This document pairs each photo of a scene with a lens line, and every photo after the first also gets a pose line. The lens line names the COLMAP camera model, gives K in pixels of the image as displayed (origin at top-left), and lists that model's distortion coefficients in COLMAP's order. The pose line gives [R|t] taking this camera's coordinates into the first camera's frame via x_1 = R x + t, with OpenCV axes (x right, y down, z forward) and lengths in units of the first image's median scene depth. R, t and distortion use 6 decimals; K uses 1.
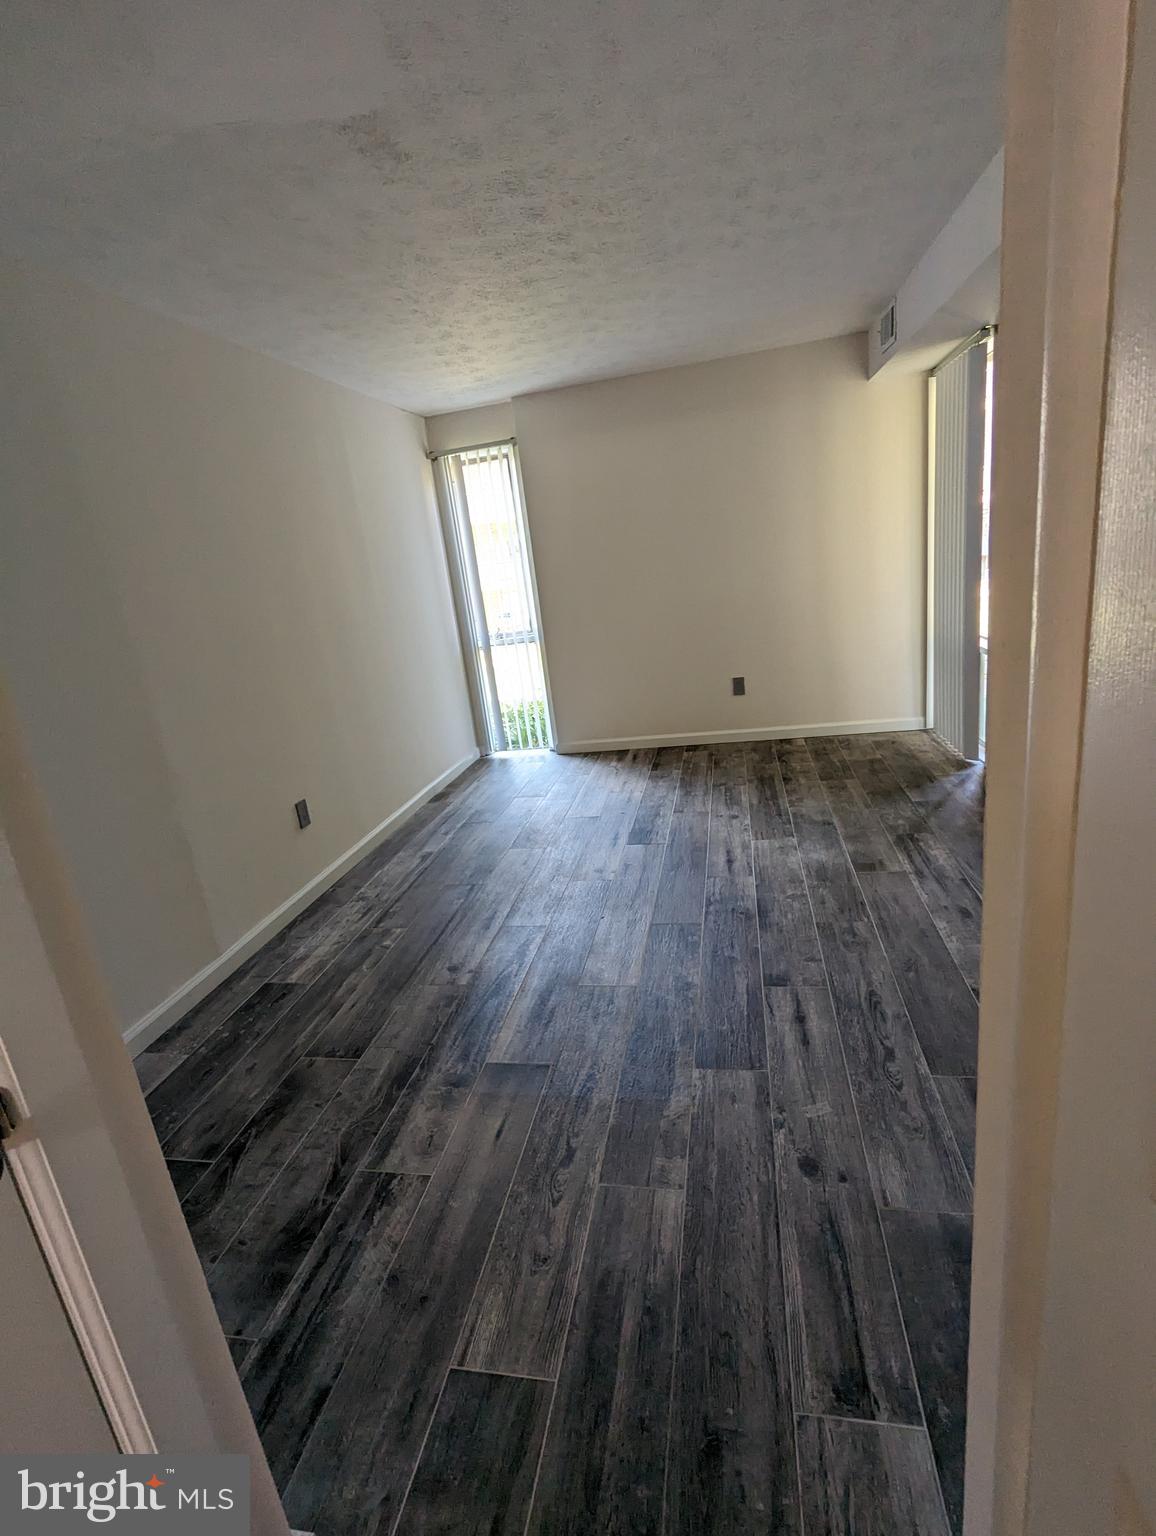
lens RADIAL K [[720.4, 0, 576.3], [0, 720.4, 762.8], [0, 0, 1]] dist [-0.000100, -0.002150]
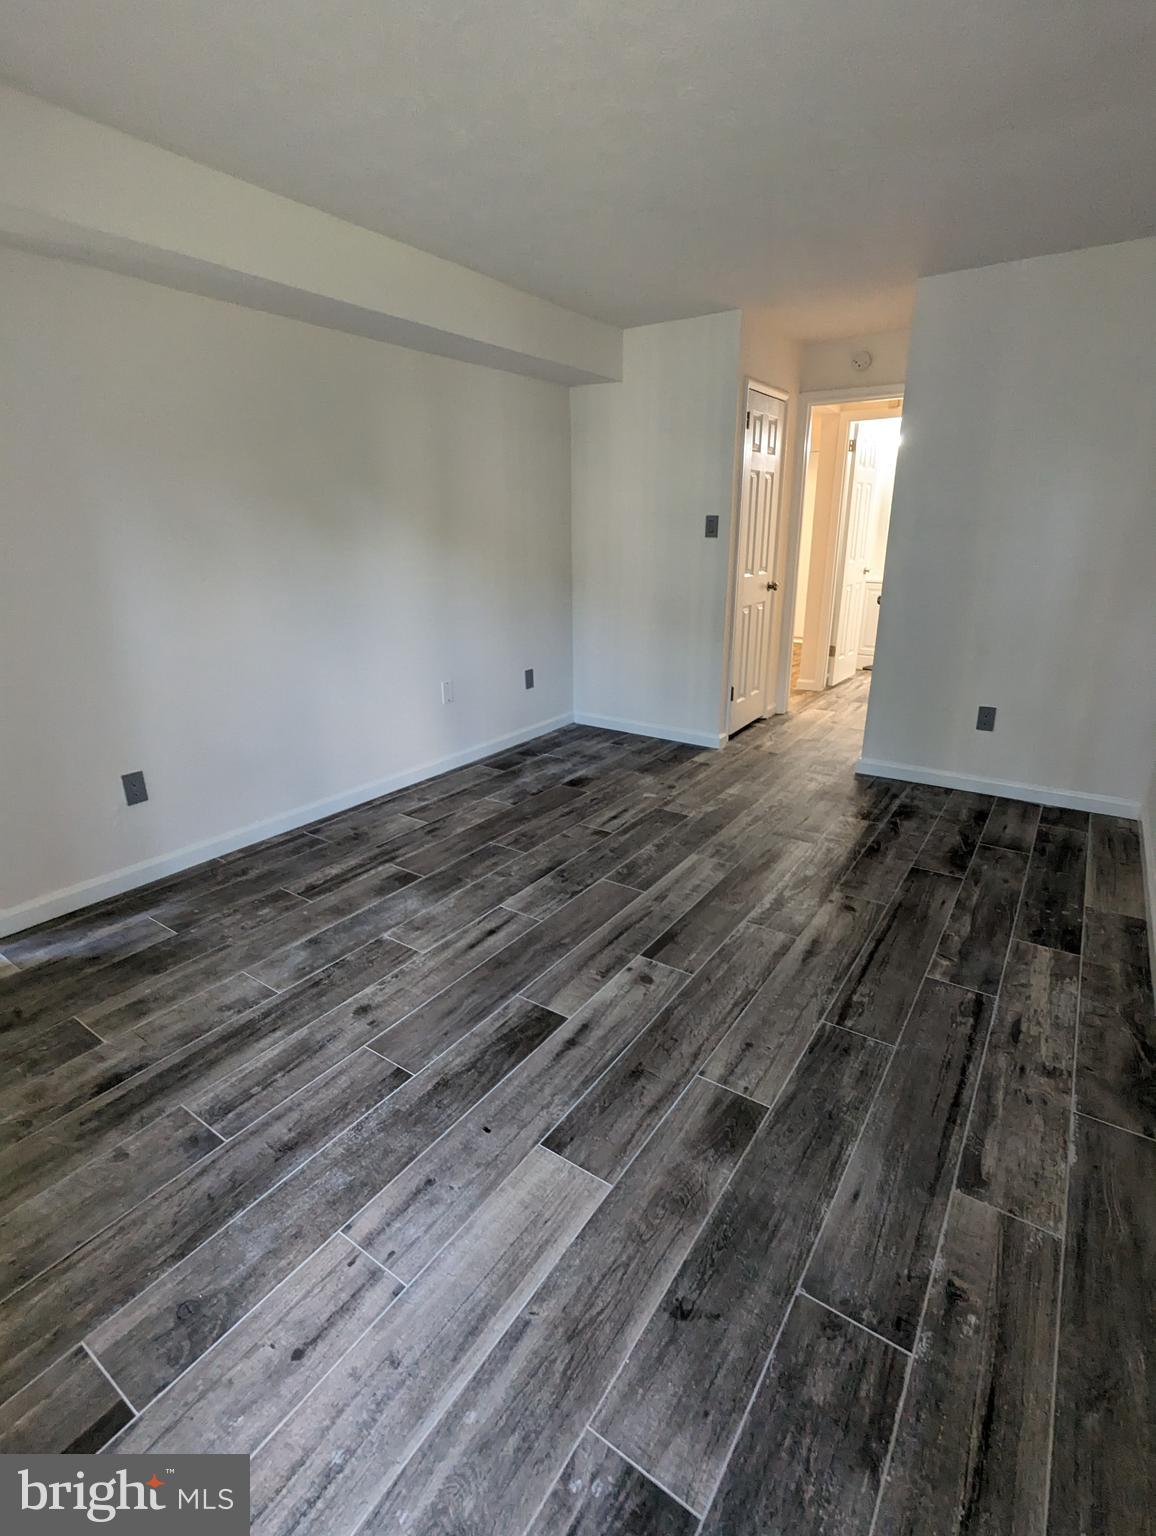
lens RADIAL K [[720.4, 0, 578.8], [0, 720.4, 770.2], [0, 0, 1]] dist [-0.000100, -0.002150]
pose [[-0.909306, -0.003663, 0.416113, -0.222701], [0.224439, 0.837732, 0.497827, -0.424062], [-0.350414, 0.546069, -0.760932, 1.630114]]
